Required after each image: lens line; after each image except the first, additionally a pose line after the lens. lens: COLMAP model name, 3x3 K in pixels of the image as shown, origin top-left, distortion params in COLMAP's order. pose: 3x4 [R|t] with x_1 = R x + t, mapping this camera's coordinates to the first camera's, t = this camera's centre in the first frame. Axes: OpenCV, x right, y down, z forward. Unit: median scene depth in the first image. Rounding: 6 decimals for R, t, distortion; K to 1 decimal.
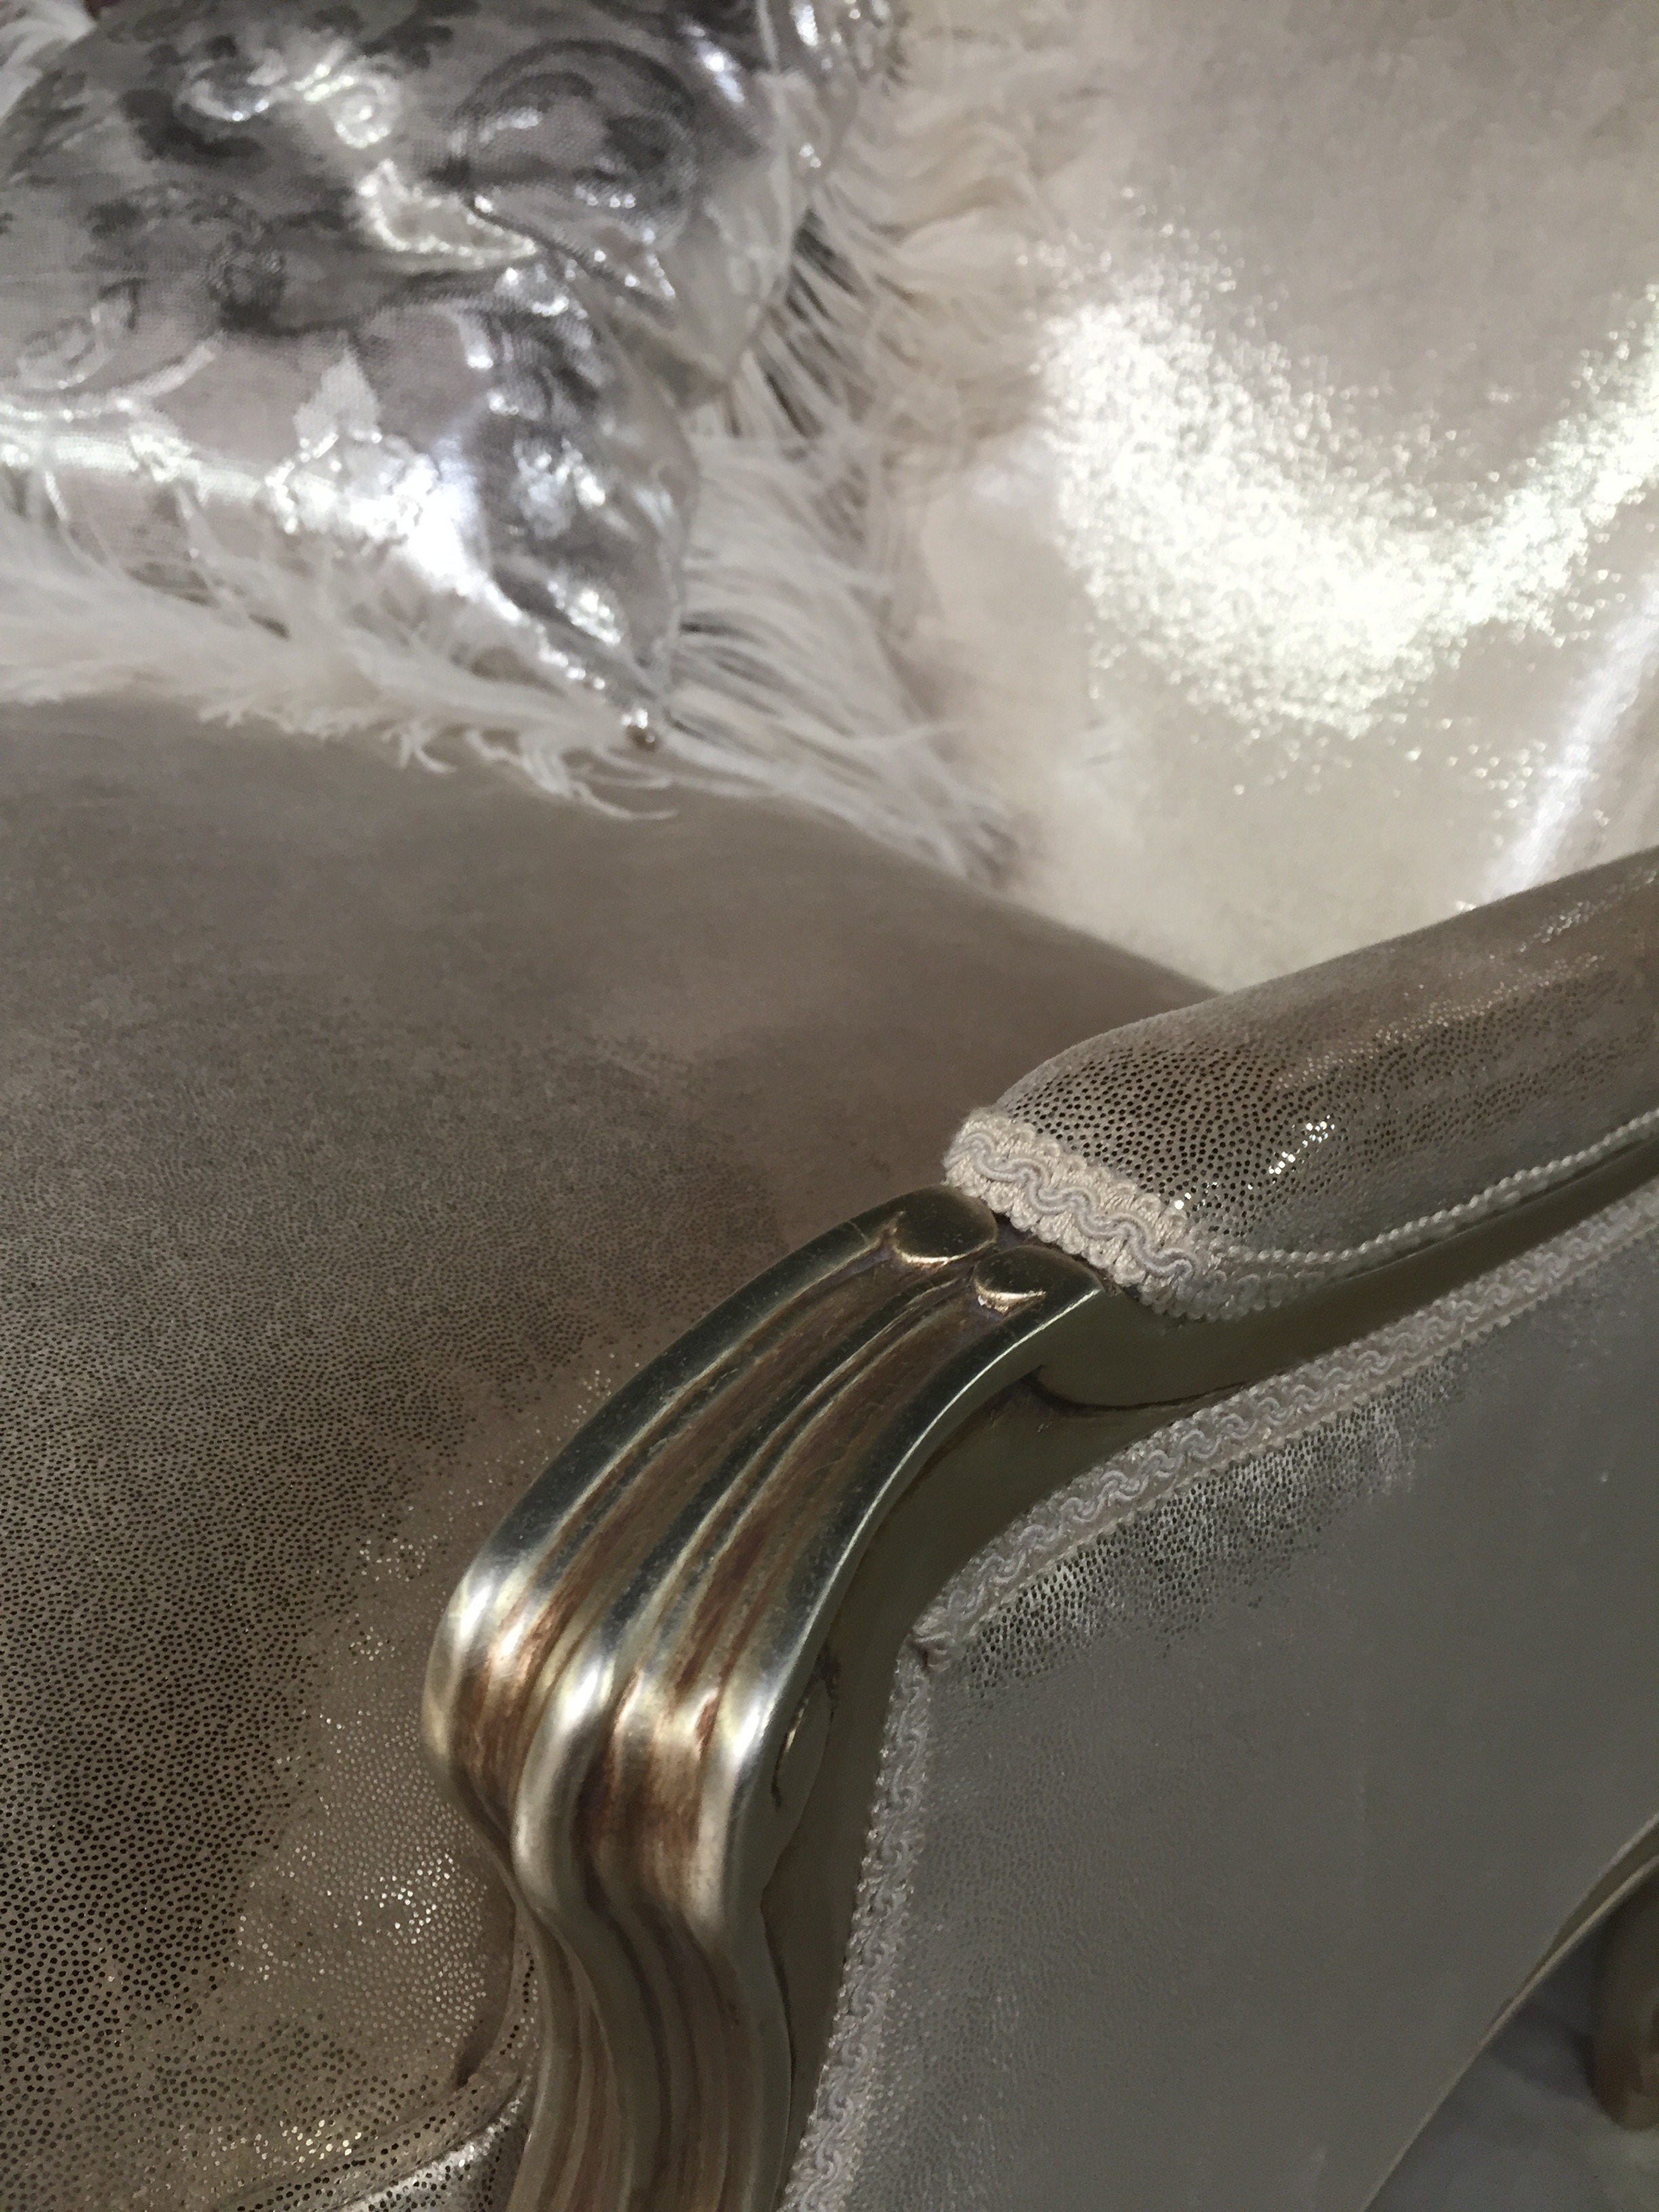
lens RADIAL K [[1888.7, 0, 760.3], [0, 1888.7, 1139.3], [0, 0, 1]] dist [0.053265, -0.111092]
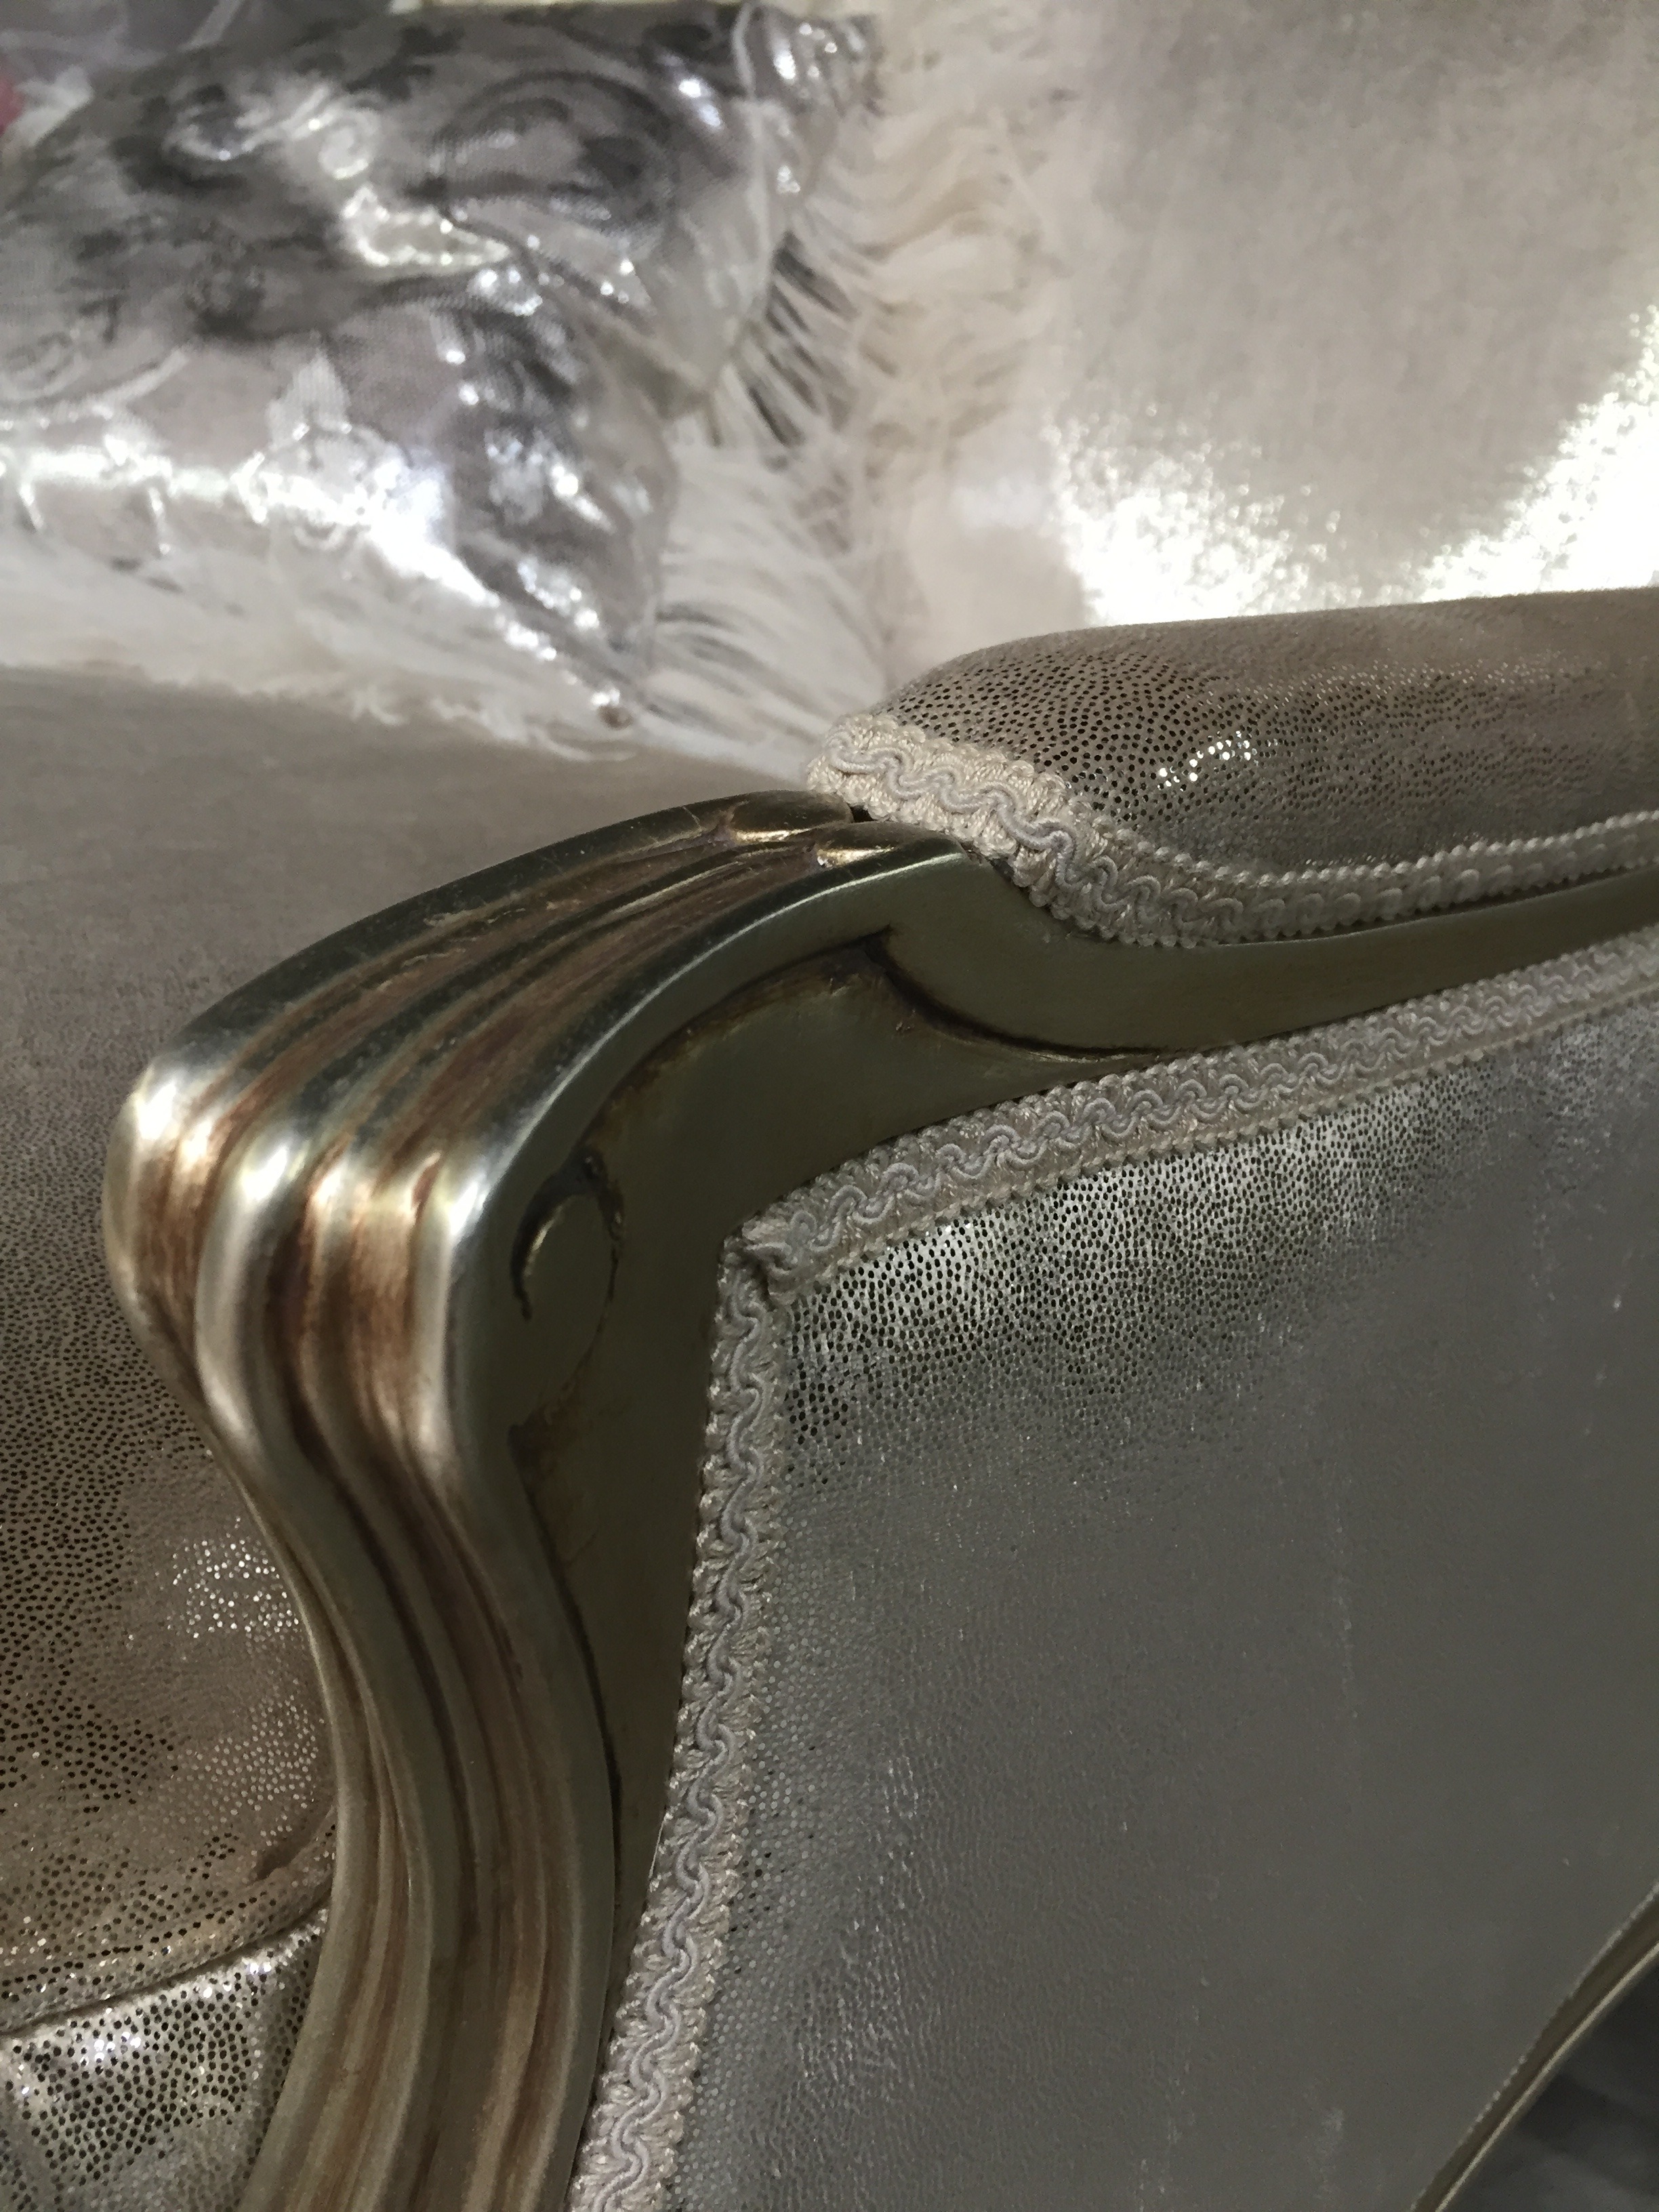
lens RADIAL K [[1888.7, 0, 760.3], [0, 1888.7, 1139.3], [0, 0, 1]] dist [0.053265, -0.111092]
pose [[0.999494, -0.015332, -0.027875, 0.037947], [0.012696, 0.995640, -0.092416, 0.099175], [0.029170, 0.092016, 0.995330, 0.051739]]
